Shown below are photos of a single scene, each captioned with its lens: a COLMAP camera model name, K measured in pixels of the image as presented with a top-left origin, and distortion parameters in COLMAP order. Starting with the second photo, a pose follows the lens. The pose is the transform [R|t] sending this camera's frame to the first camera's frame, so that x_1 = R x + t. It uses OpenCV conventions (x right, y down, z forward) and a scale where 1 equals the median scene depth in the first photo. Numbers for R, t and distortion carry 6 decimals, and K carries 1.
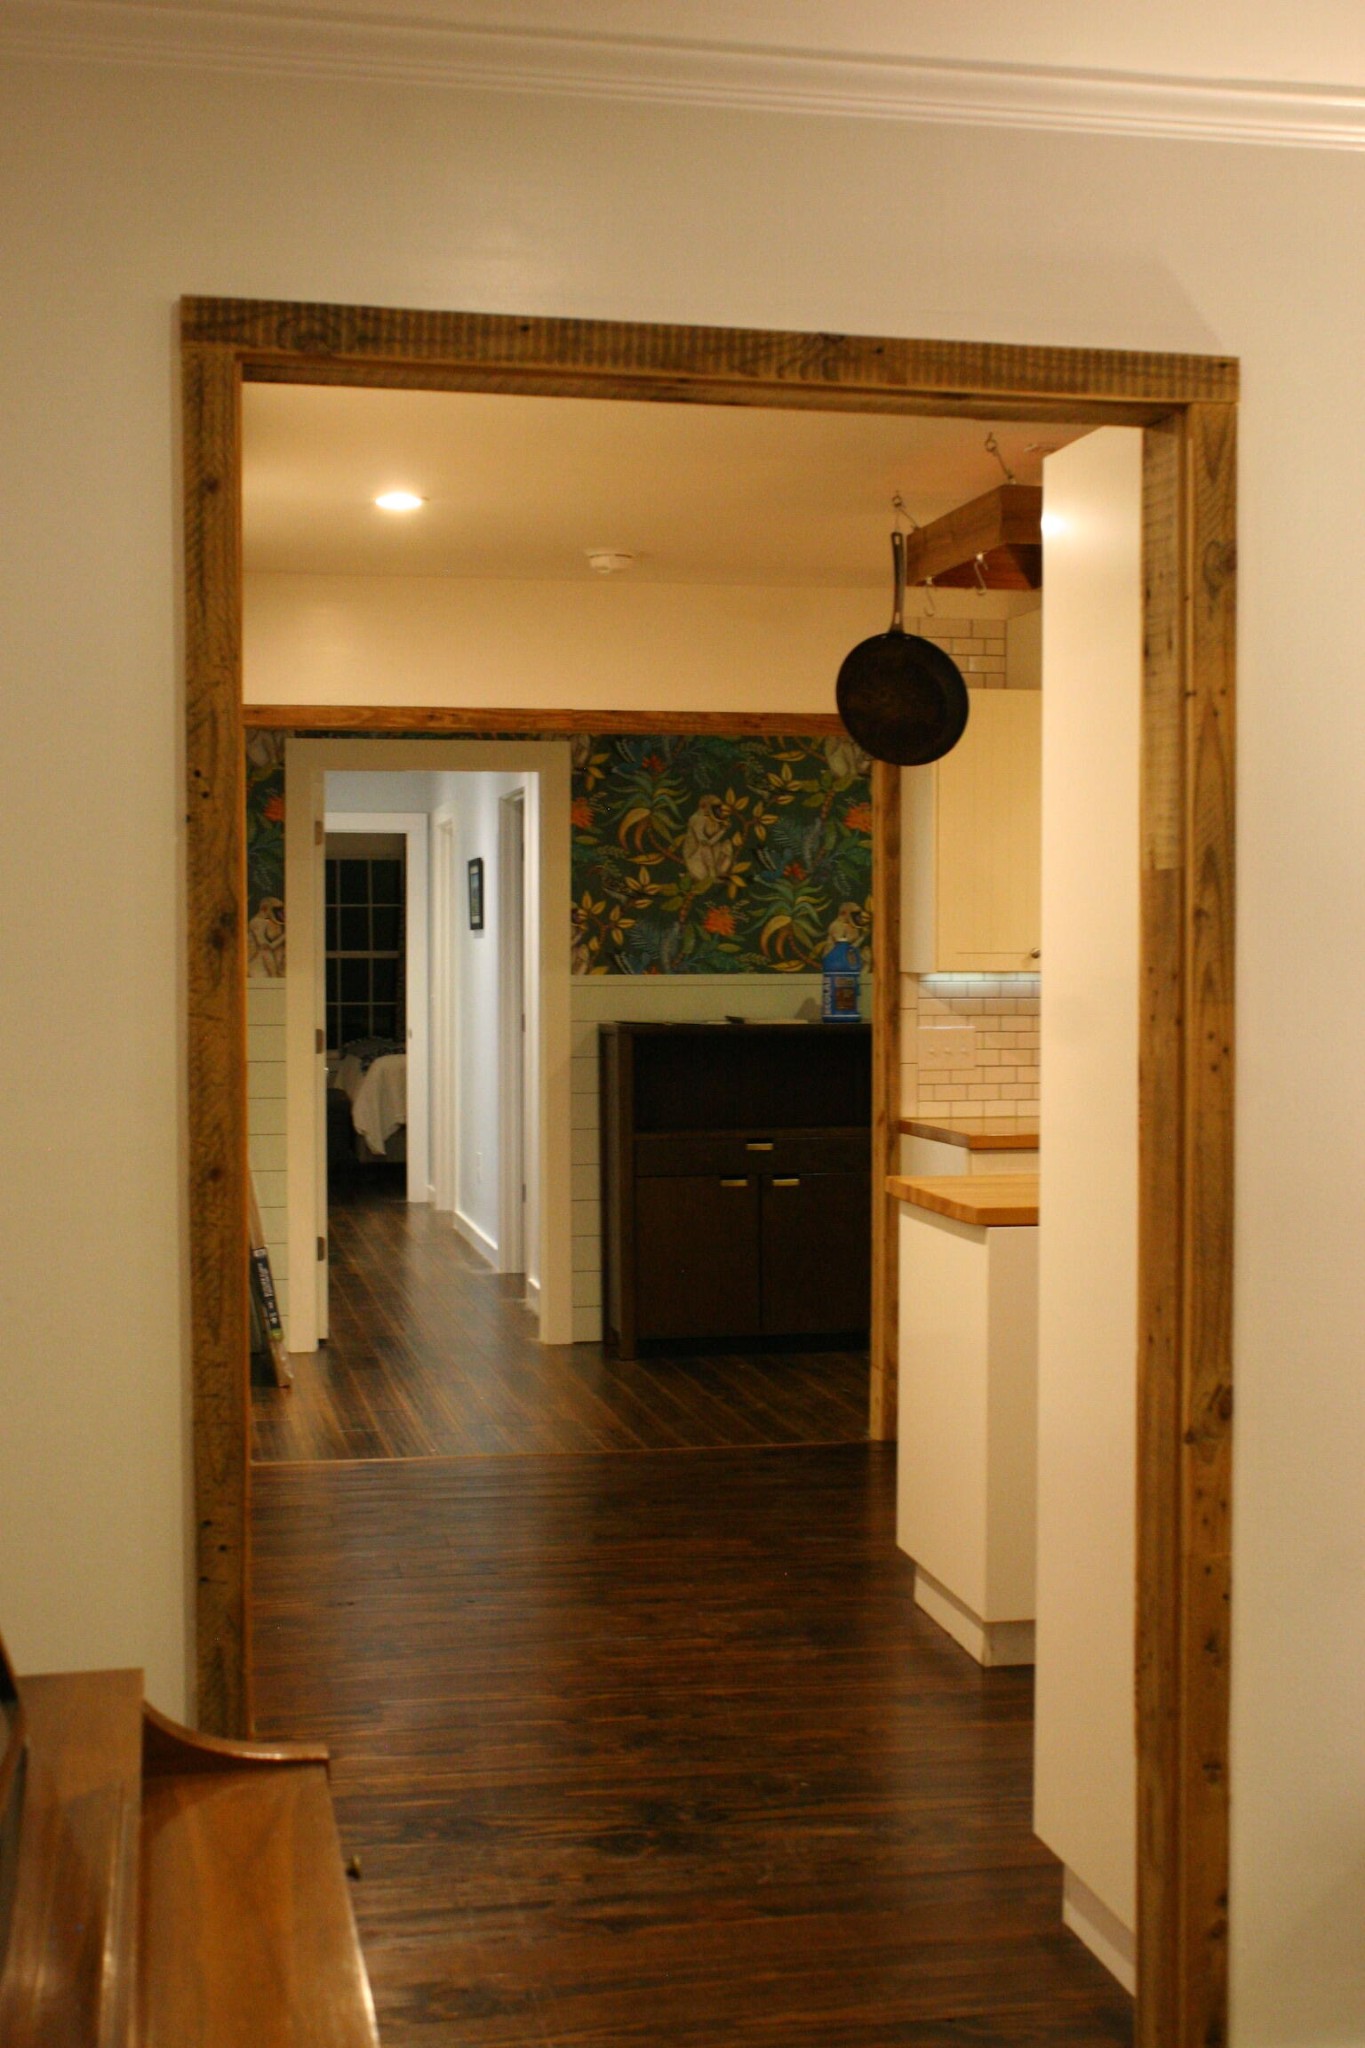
lens RADIAL K [[1709.2, 0, 682.5], [0, 1709.2, 1024.0], [0, 0, 1]] dist [-0.164065, 0.144764]
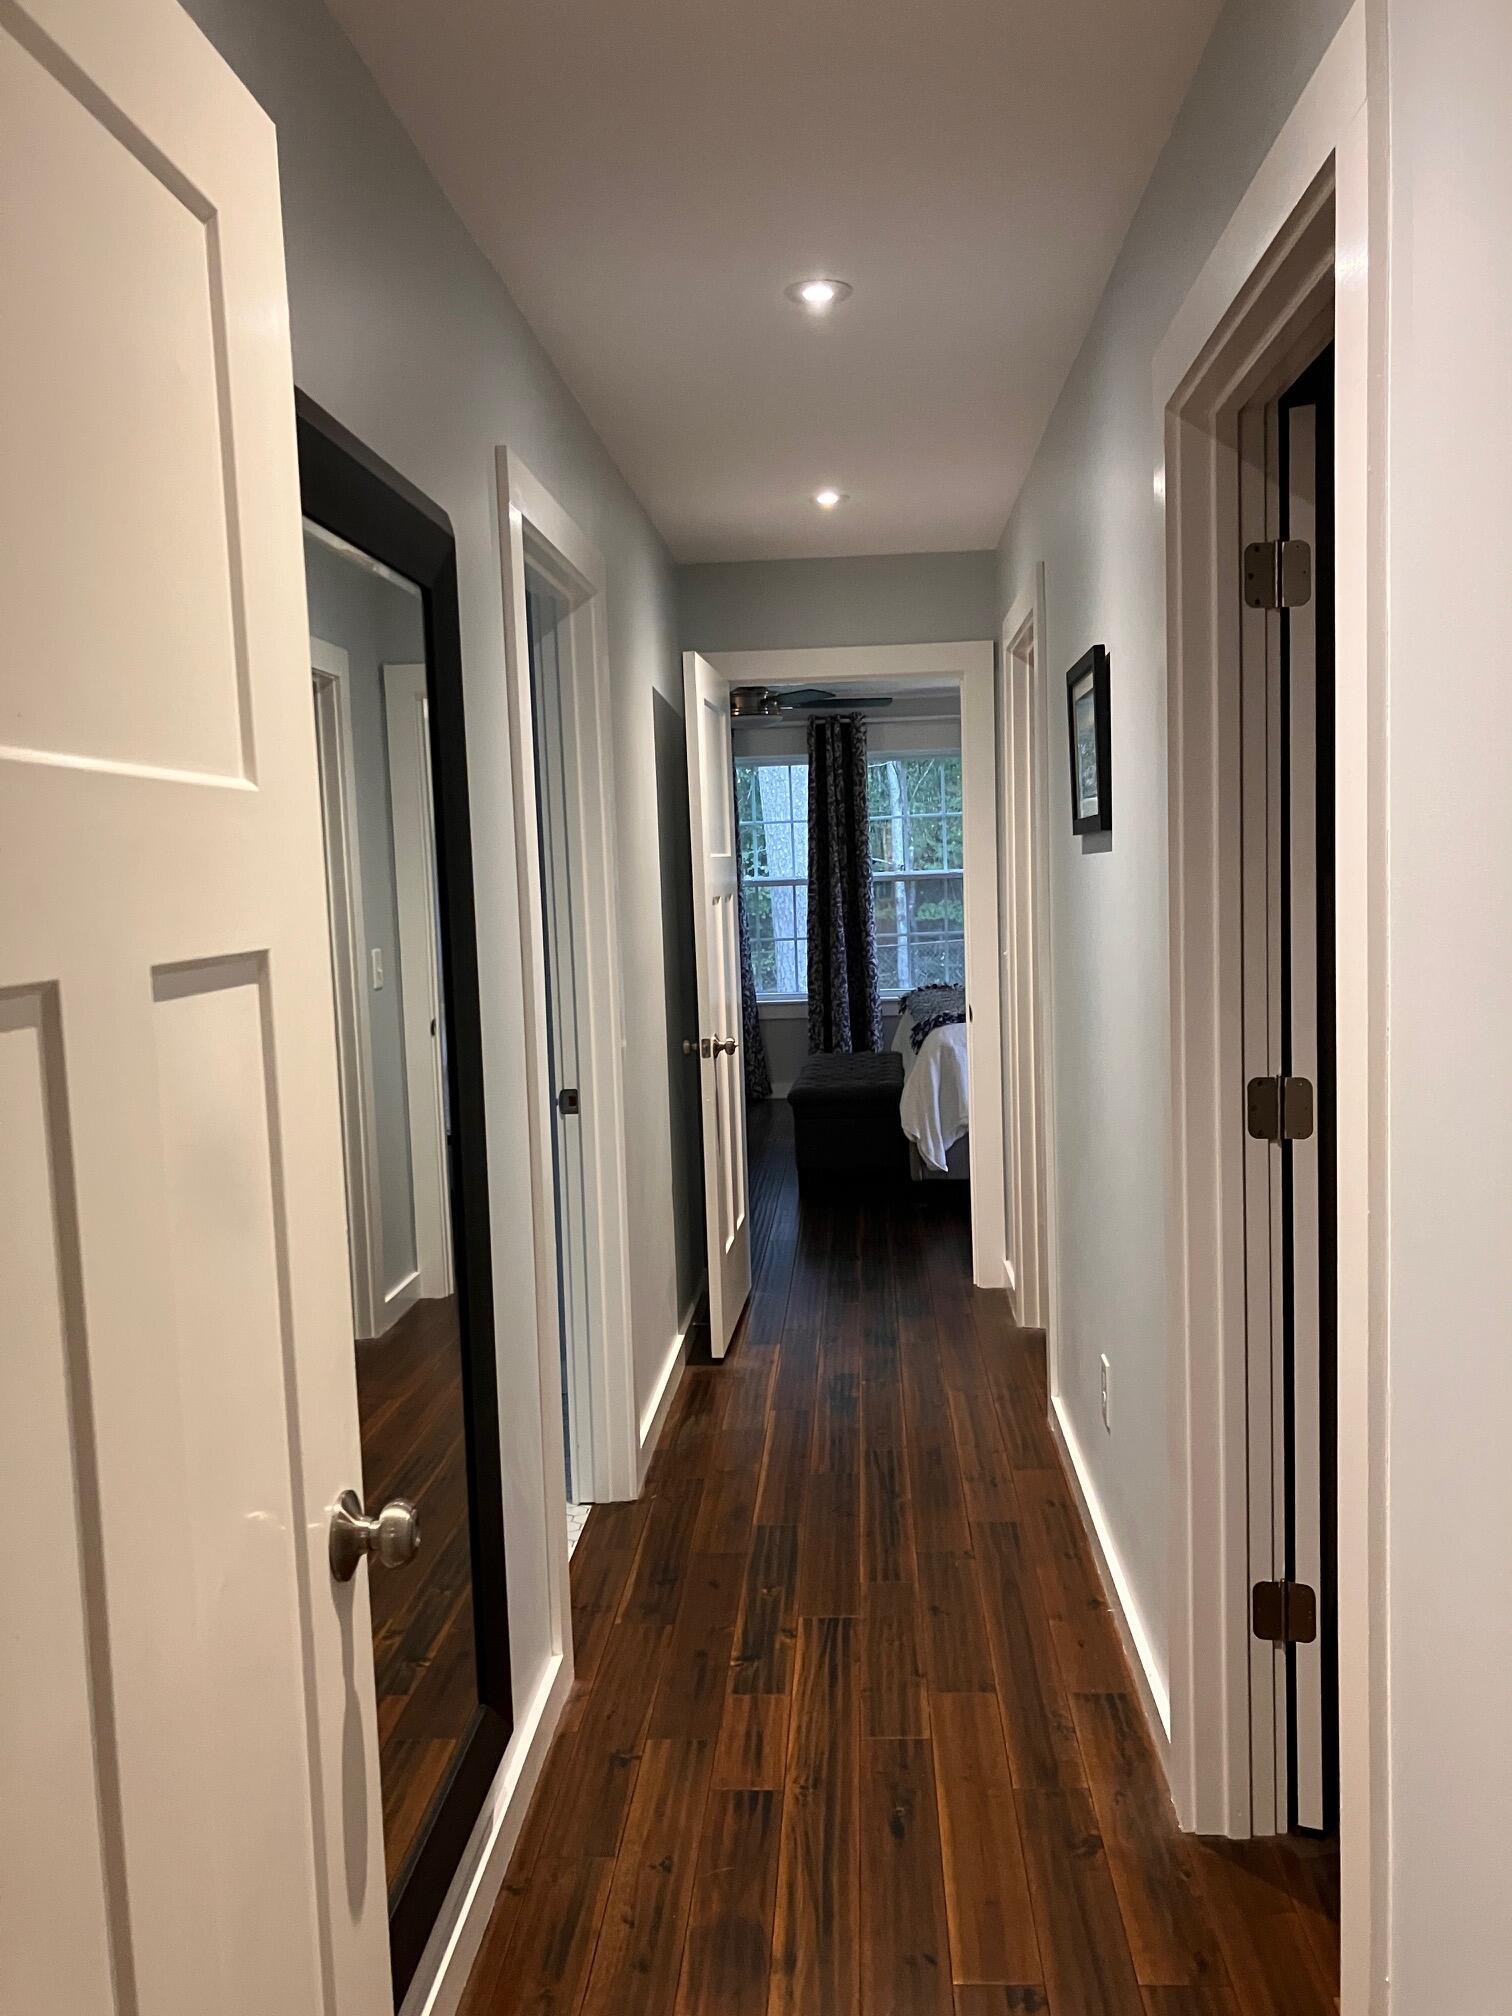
lens RADIAL K [[1616.0, 0, 756.0], [0, 1616.0, 1008.0], [0, 0, 1]] dist [0.002381, 0.013652]
pose [[0.951021, -0.006798, -0.309050, -0.056260], [0.022083, 0.998698, 0.045988, -0.024452], [0.308335, -0.050560, 0.949933, 0.437243]]
